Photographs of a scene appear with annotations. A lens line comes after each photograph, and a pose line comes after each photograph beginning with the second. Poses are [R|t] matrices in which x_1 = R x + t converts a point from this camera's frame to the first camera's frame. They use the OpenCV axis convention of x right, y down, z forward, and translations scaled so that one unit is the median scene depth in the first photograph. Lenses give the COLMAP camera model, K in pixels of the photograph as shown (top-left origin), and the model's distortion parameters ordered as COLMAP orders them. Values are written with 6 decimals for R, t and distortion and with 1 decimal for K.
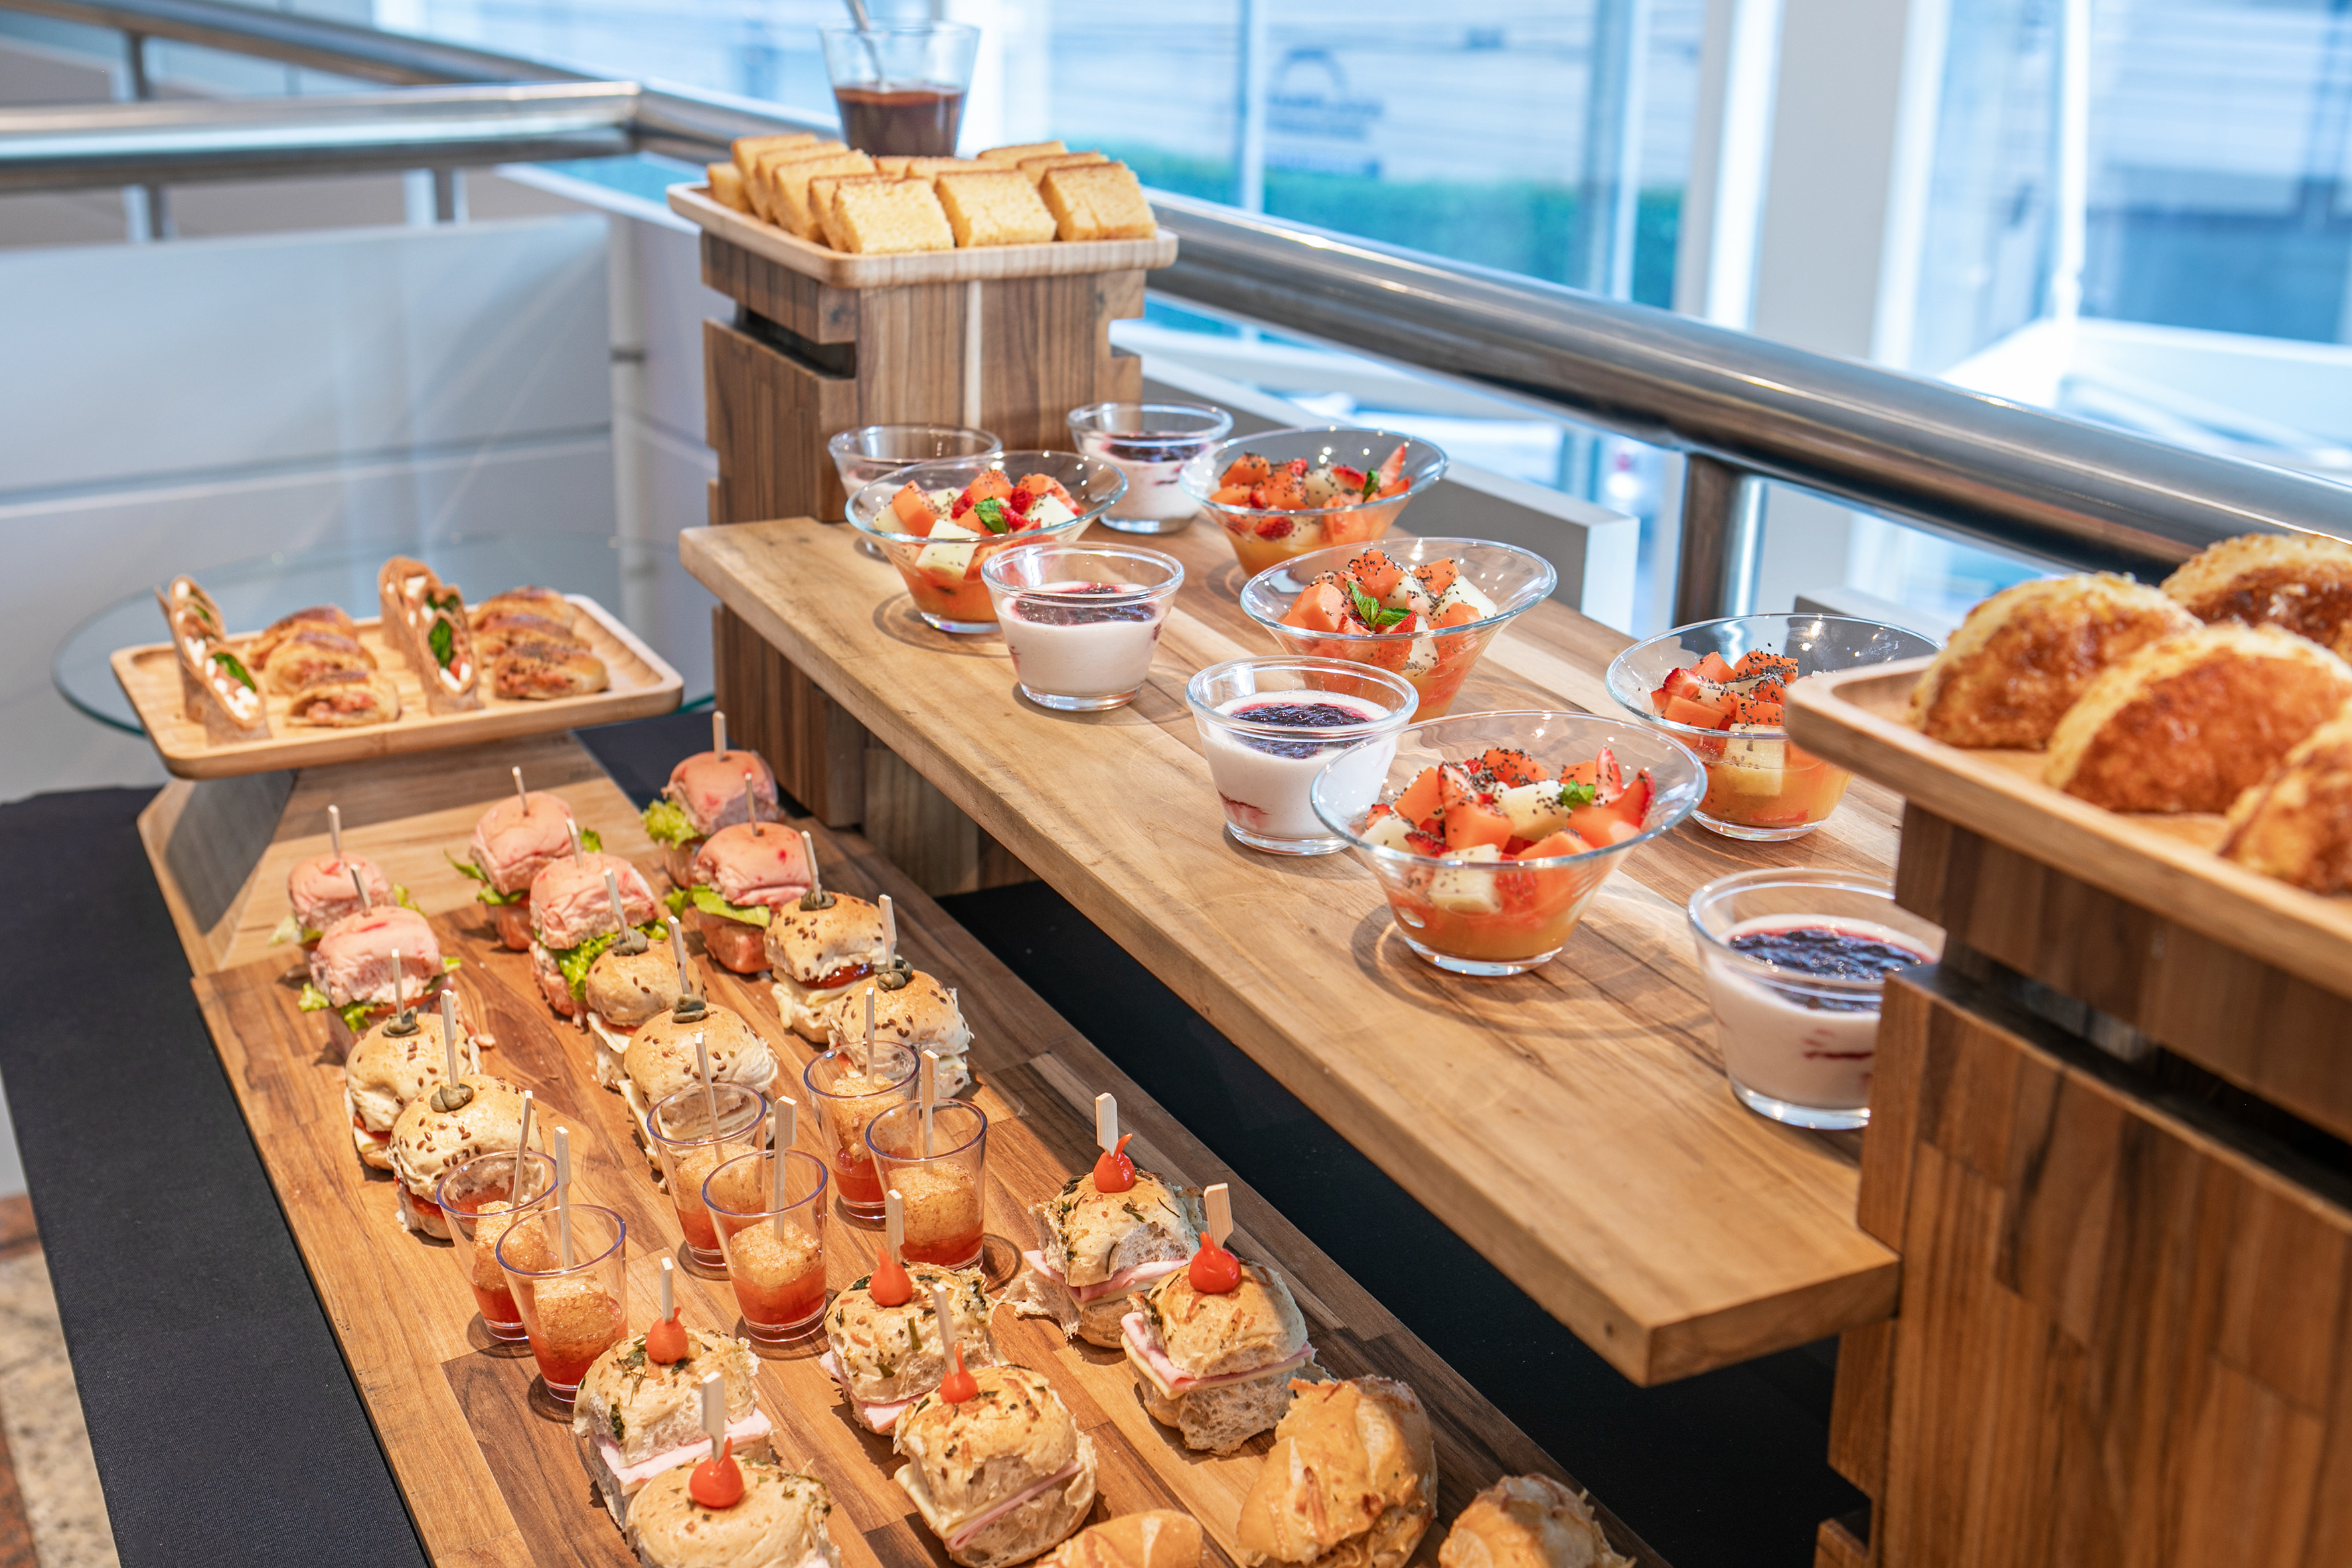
lens RADIAL K [[2744.1, 0, 1169.8], [0, 2744.1, 787.4], [0, 0, 1]] dist [0.005060, 0.000000]
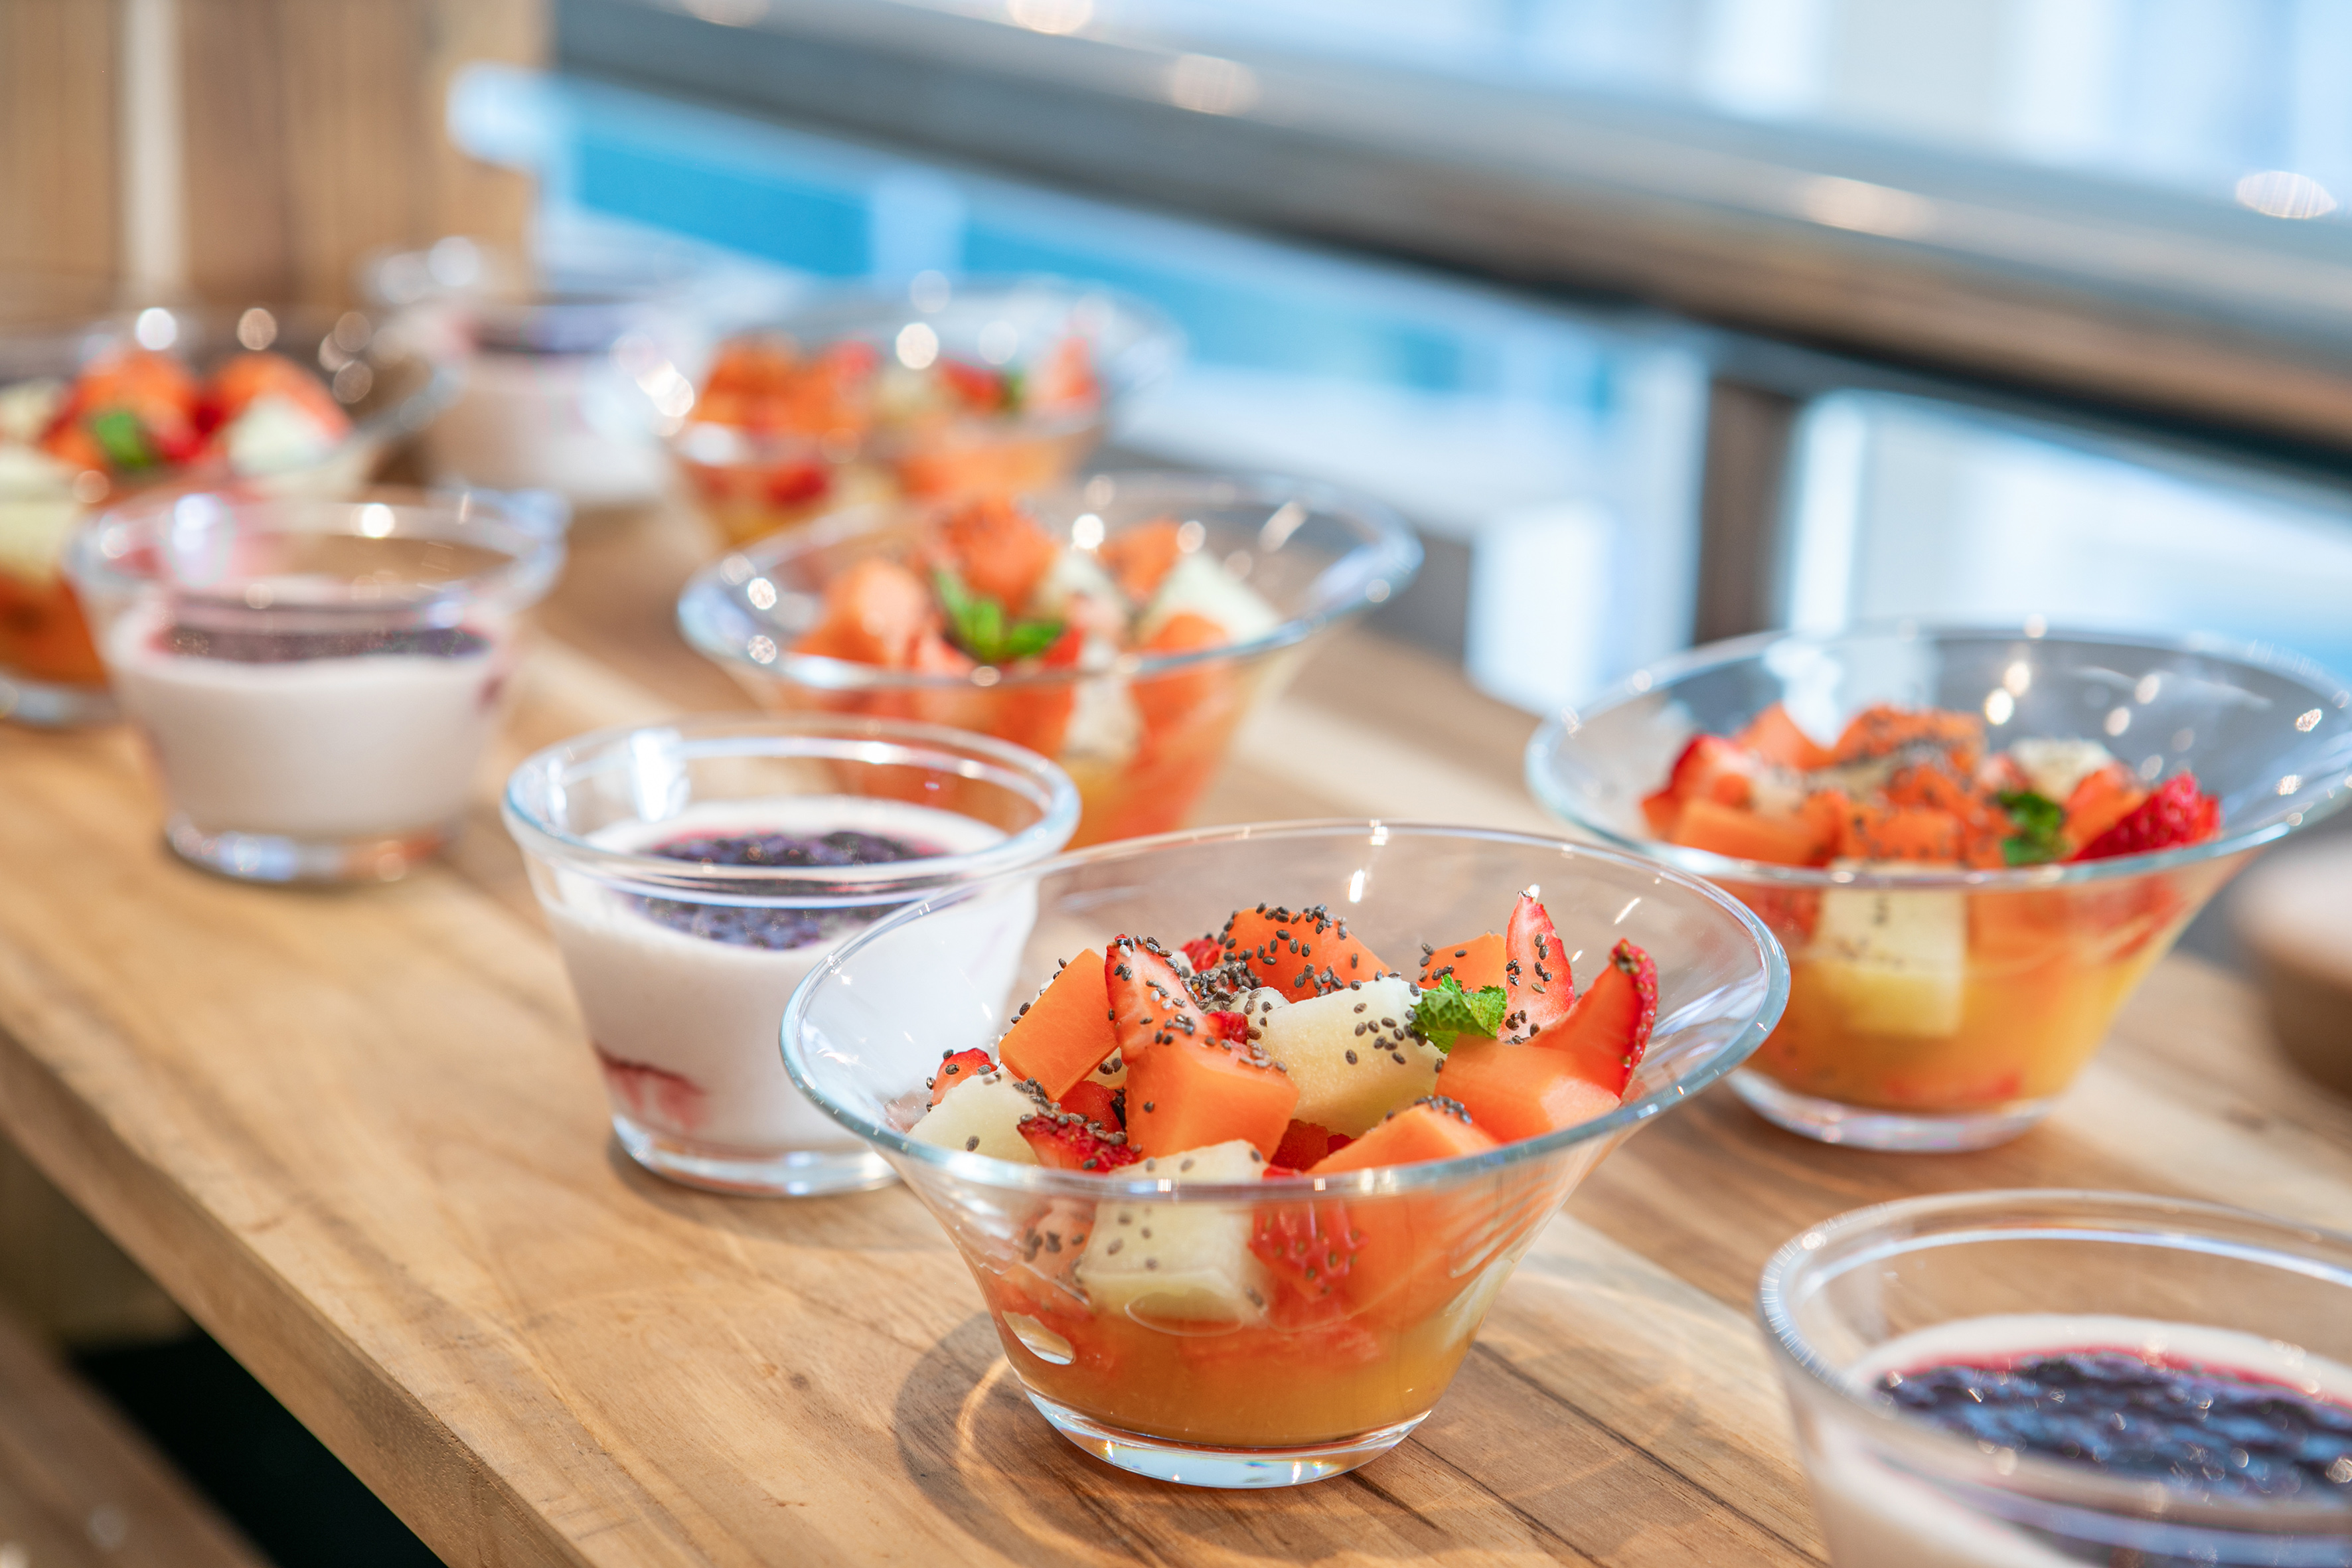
lens RADIAL K [[4748.2, 0, 1176.3], [0, 4748.2, 783.8], [0, 0, 1]] dist [0.320806, 0.000000]
pose [[0.996634, -0.007249, 0.081654, 0.051259], [0.013444, 0.997049, -0.075586, 0.019879], [-0.080865, 0.076430, 0.993790, 0.315972]]
